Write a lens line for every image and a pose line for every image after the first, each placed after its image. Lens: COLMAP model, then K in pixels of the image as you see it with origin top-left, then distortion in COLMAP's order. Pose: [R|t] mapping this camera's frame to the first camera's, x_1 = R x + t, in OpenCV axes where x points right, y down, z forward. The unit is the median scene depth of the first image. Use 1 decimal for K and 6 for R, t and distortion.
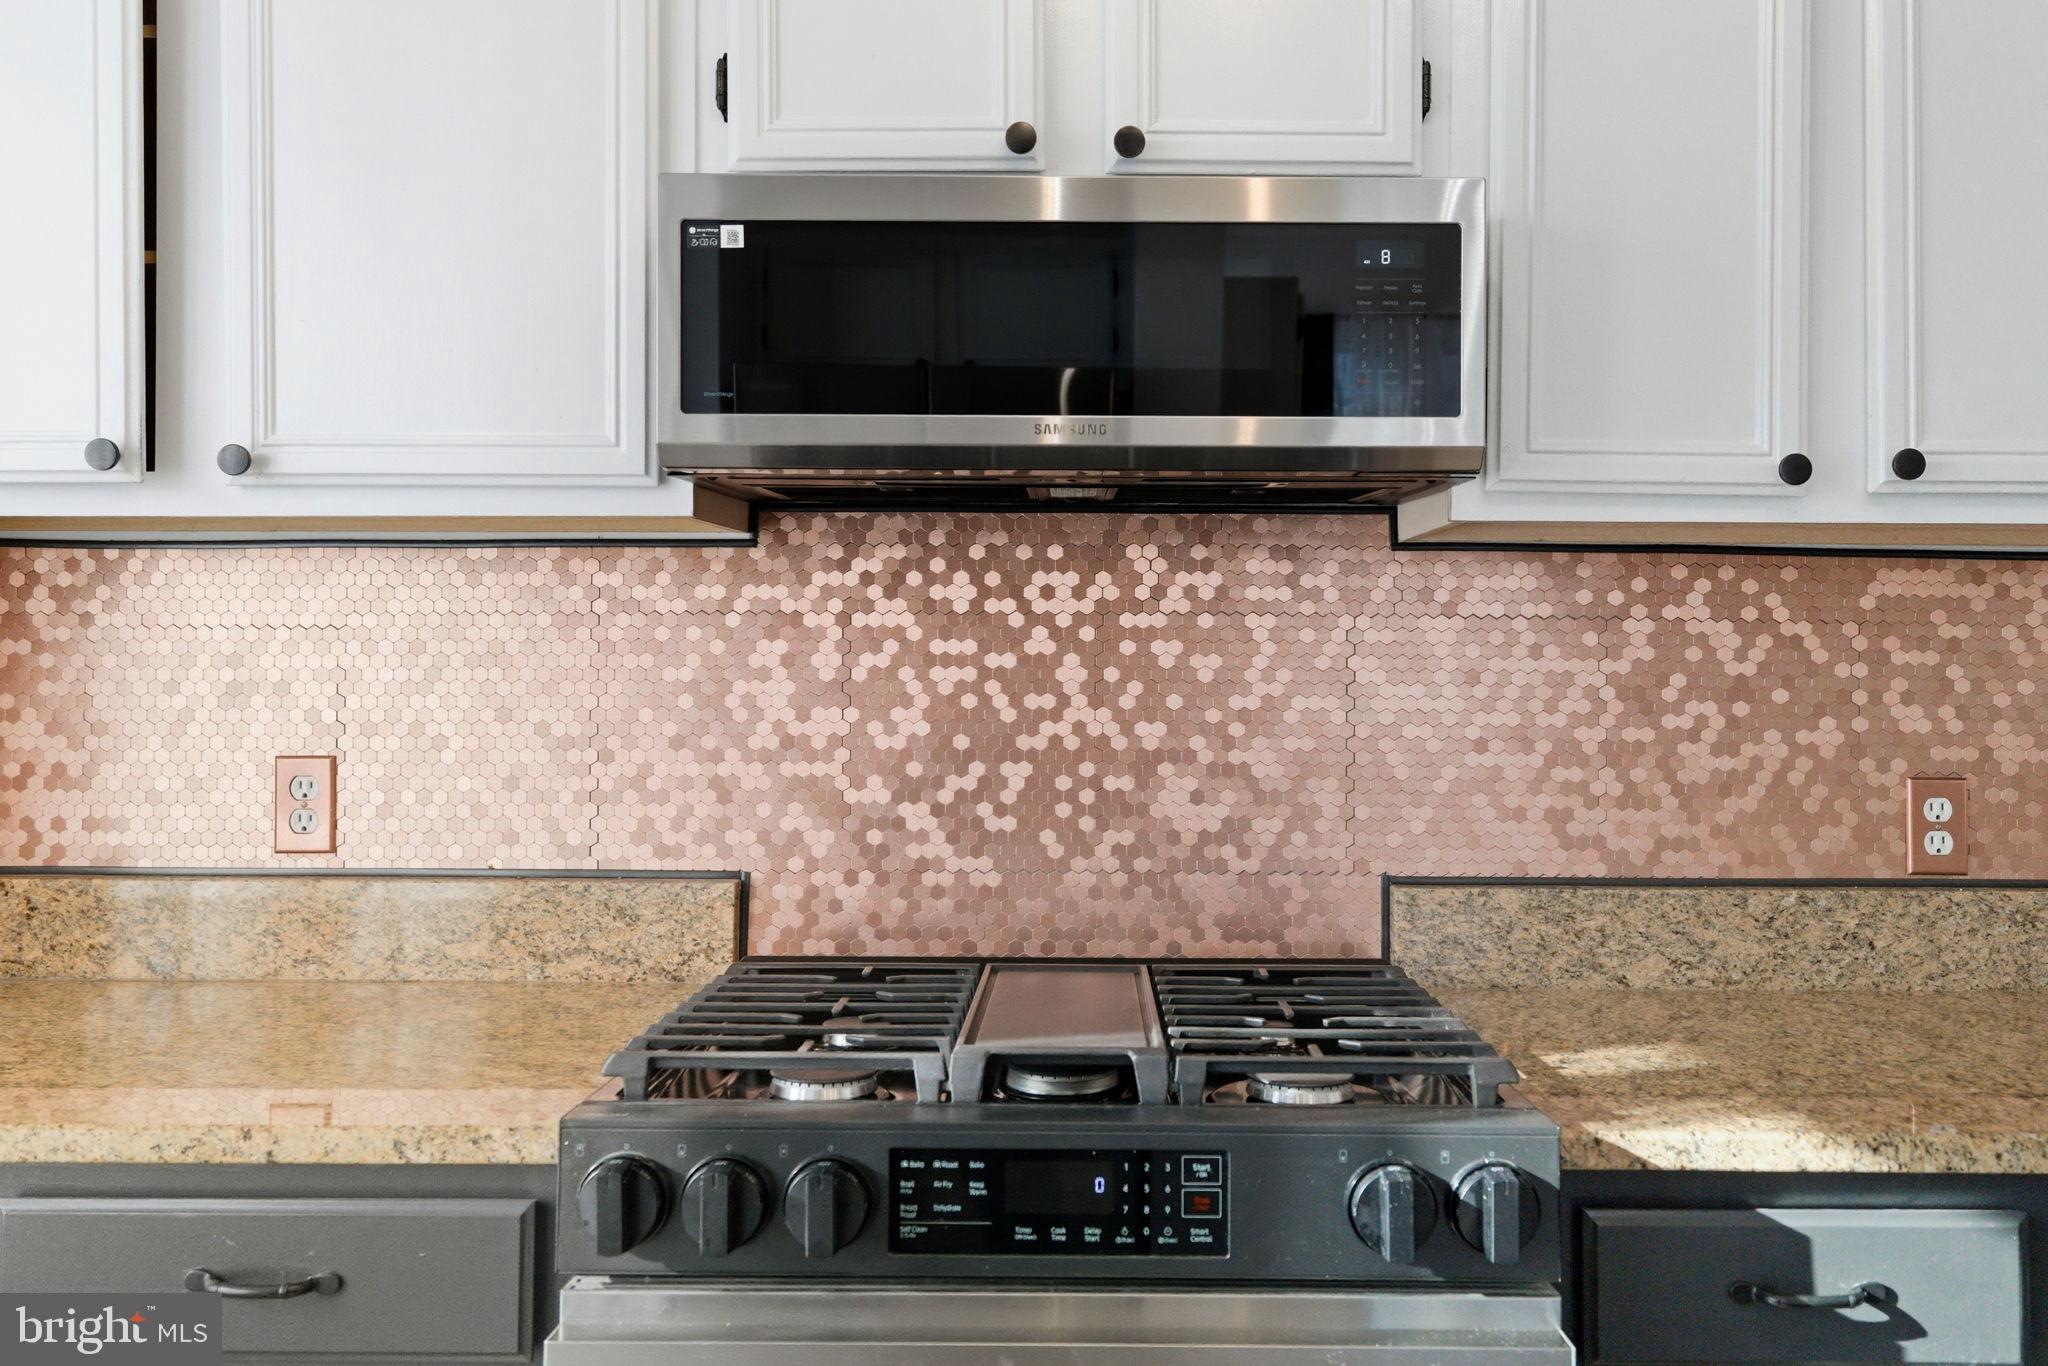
lens RADIAL K [[1656.8, 0, 1037.2], [0, 1656.8, 616.0], [0, 0, 1]] dist [0.005757, 0.007833]
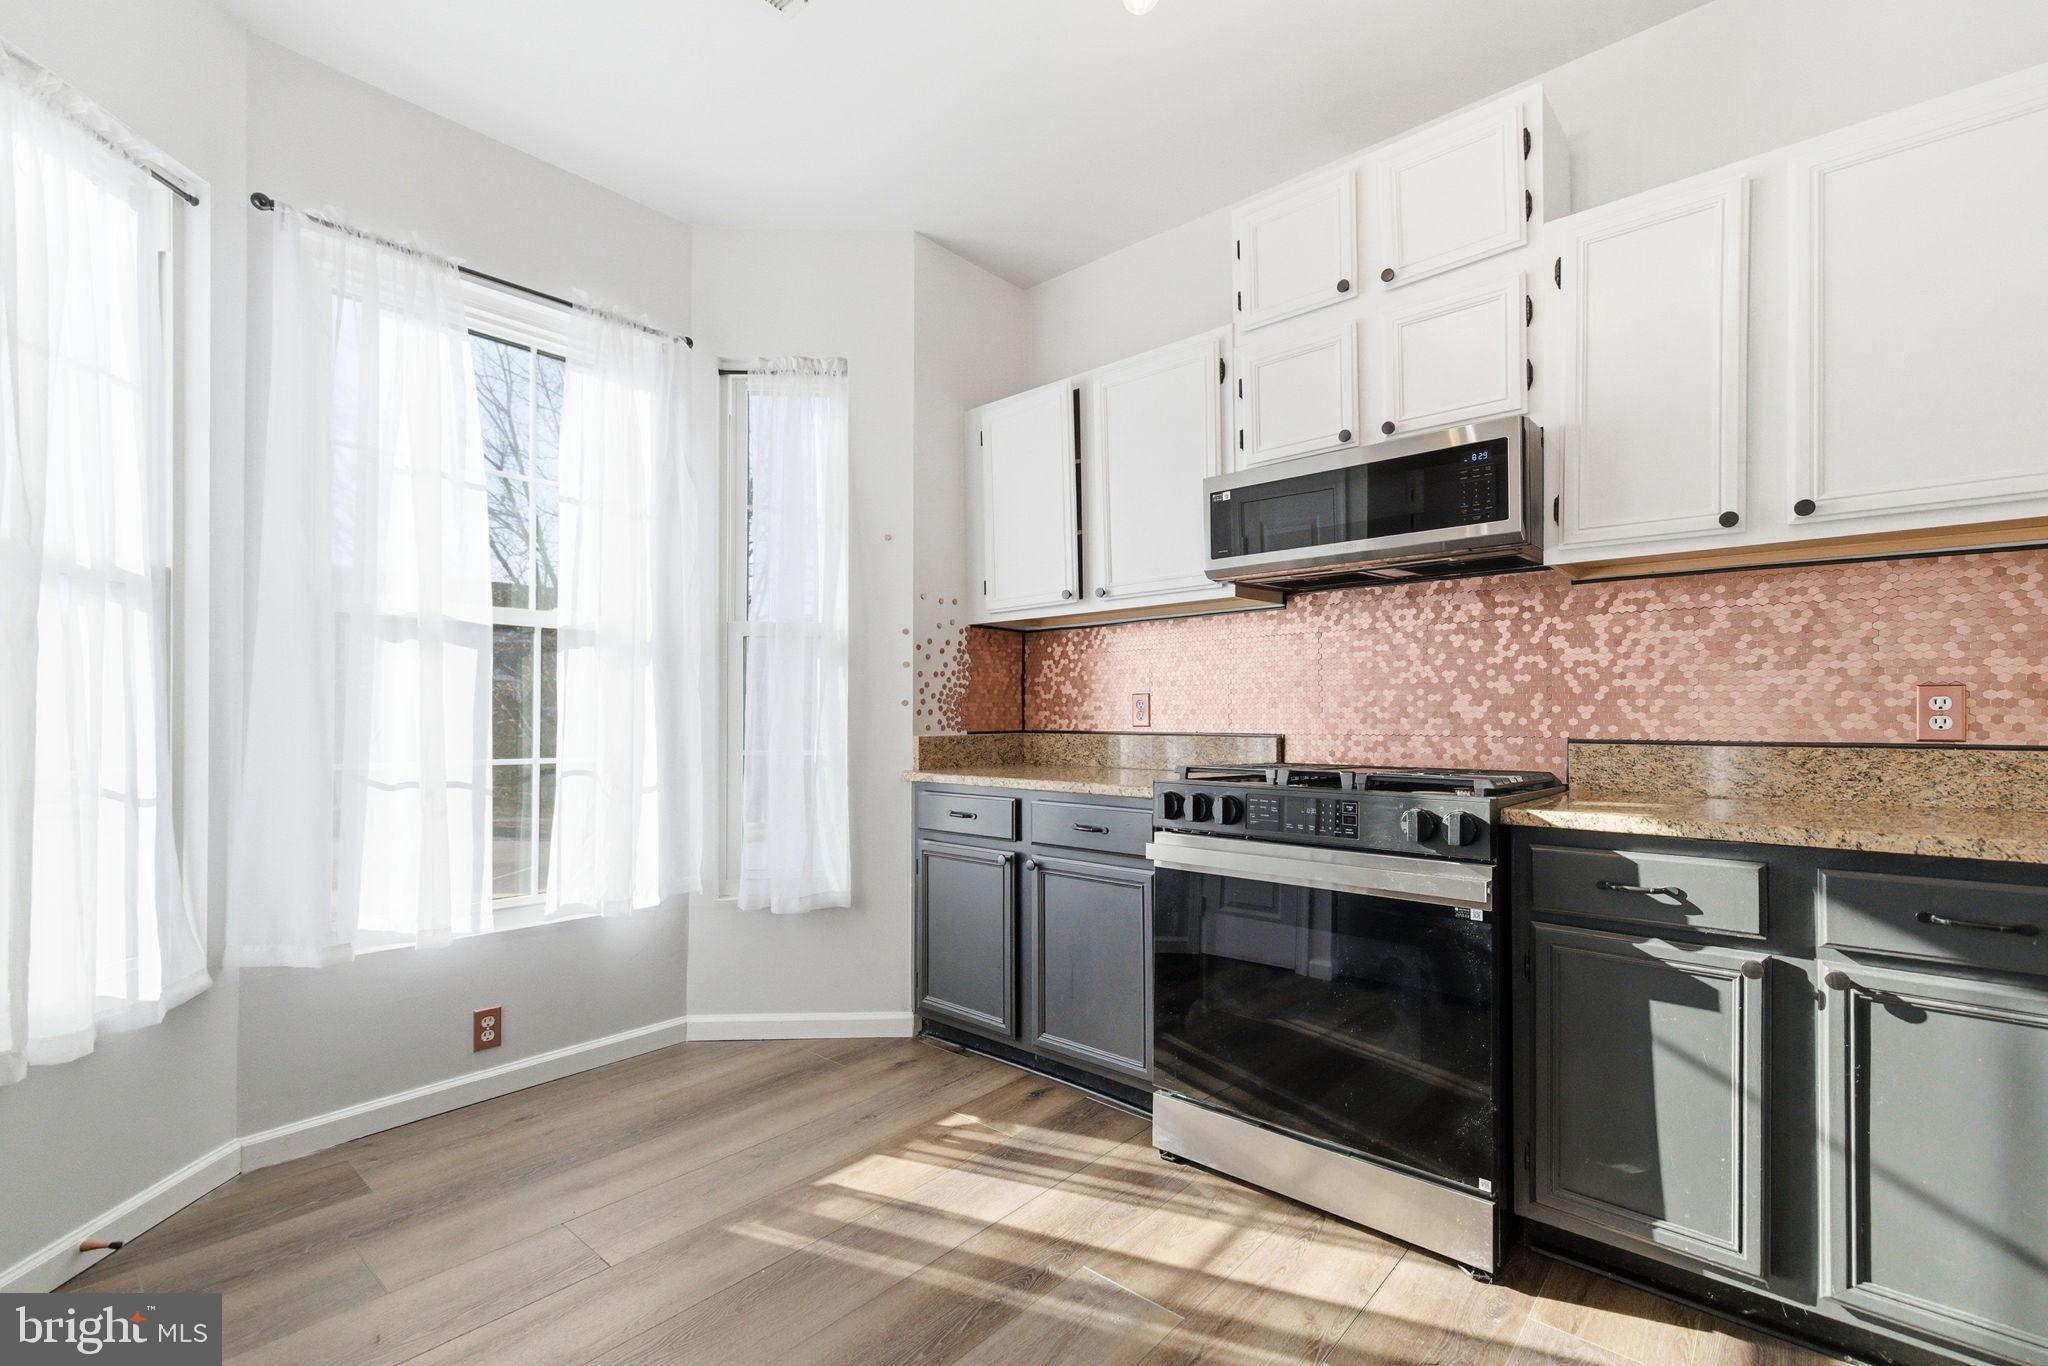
lens RADIAL K [[886.3, 0, 1042.2], [0, 886.3, 713.9], [0, 0, 1]] dist [0.003498, 0.000029]
pose [[0.758585, -0.009647, -0.651503, 0.440443], [0.024631, 0.999600, 0.013877, 0.092680], [0.651109, -0.026574, 0.758519, -0.298215]]
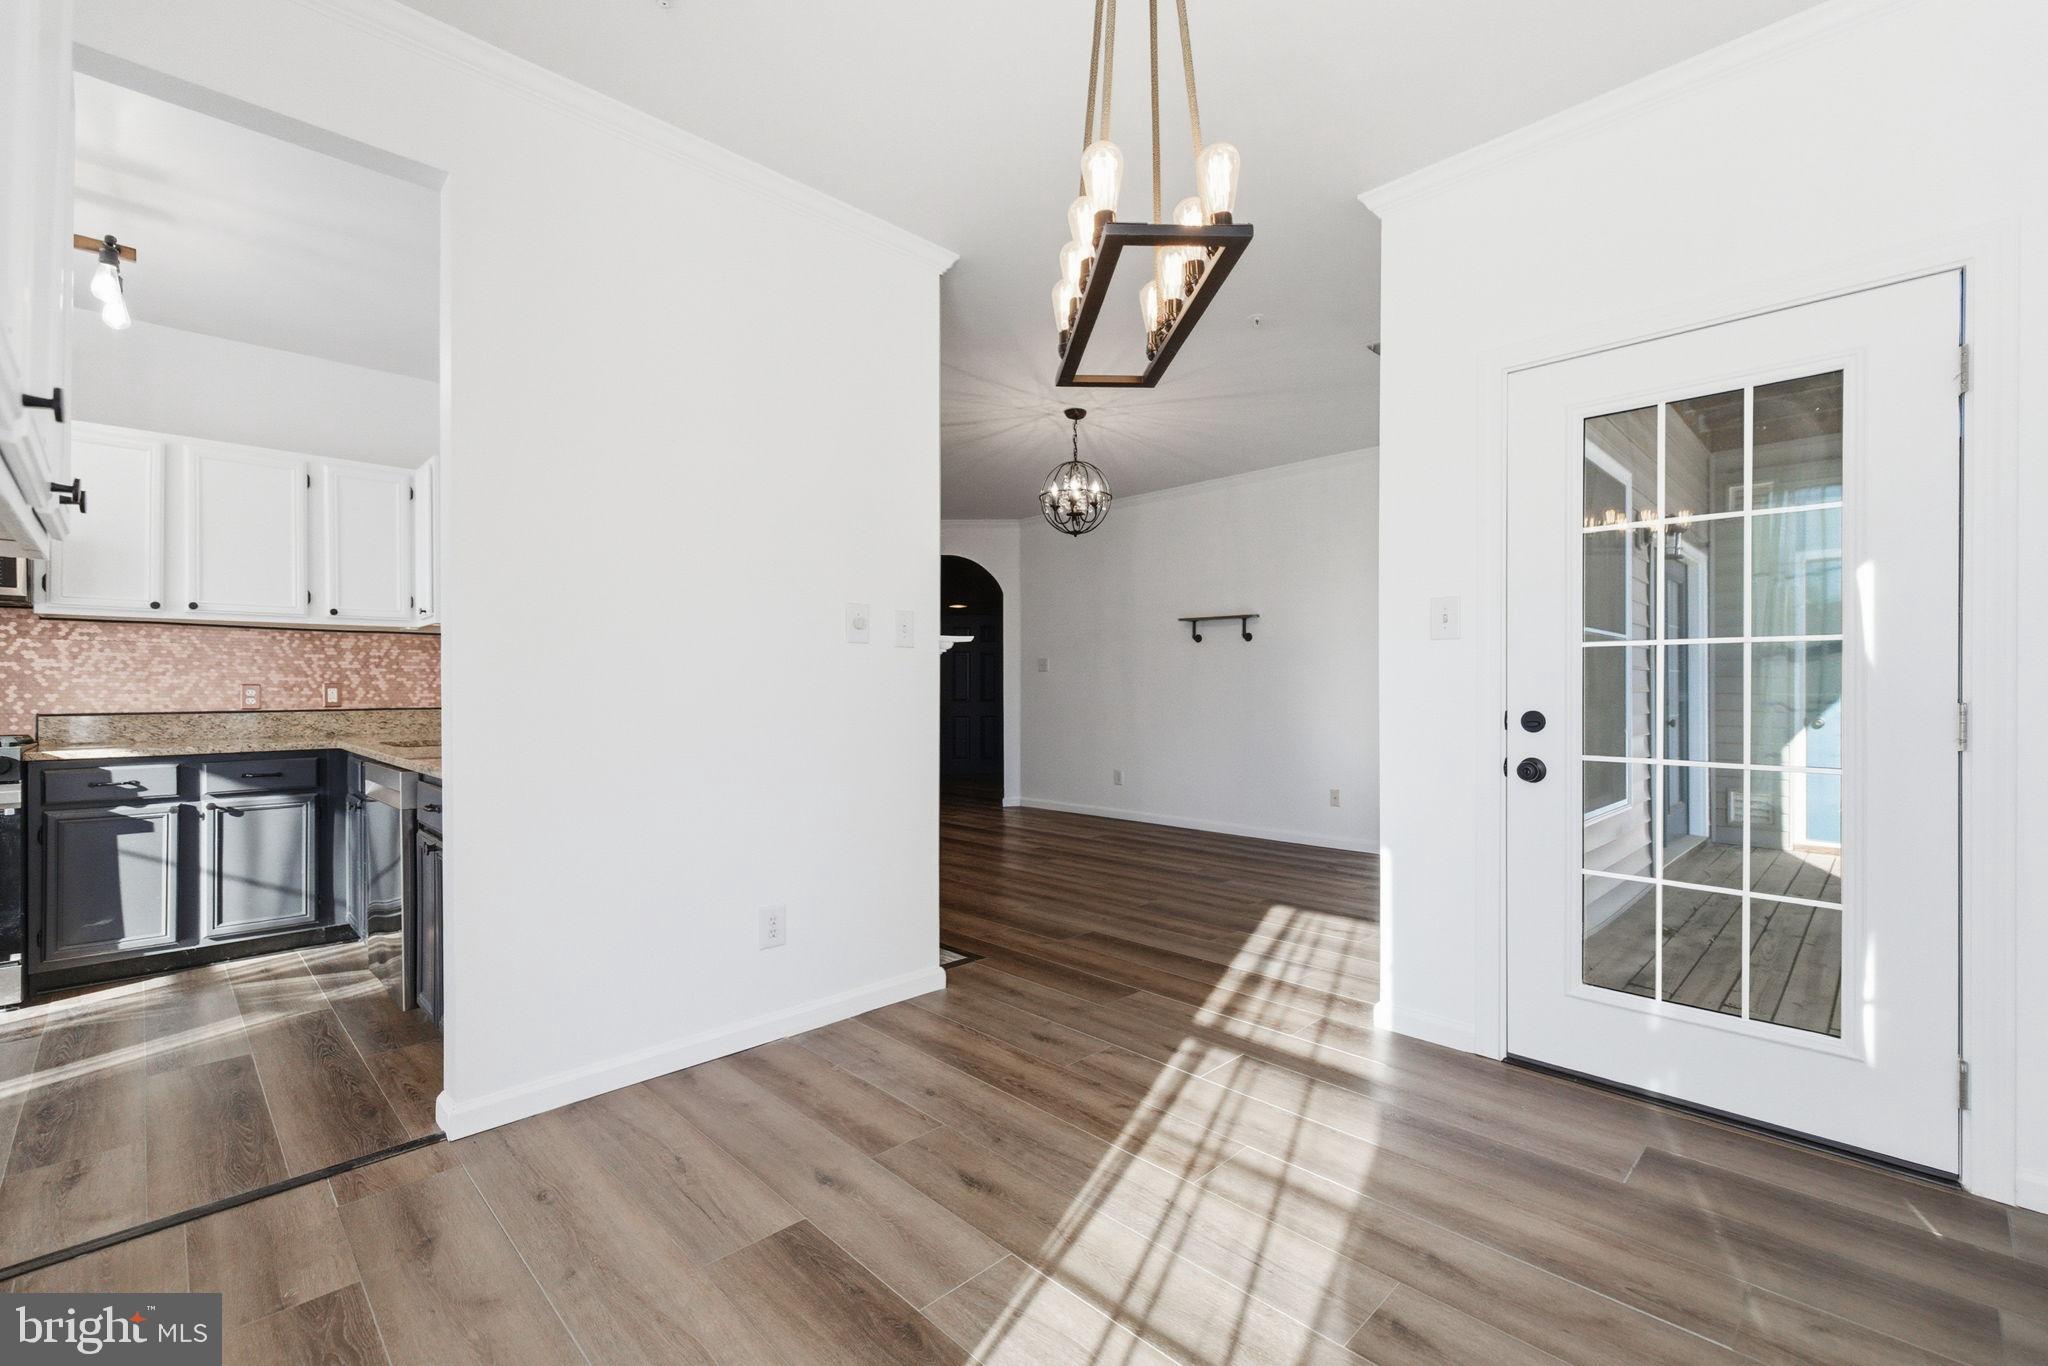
lens RADIAL K [[886.3, 0, 1027.8], [0, 886.3, 684.1], [0, 0, 1]] dist [0.003498, 0.000029]
pose [[0.701894, -0.007069, 0.712246, 0.339054], [-0.011997, 0.999692, 0.021745, 0.028981], [-0.712180, -0.023807, 0.701593, -1.781999]]
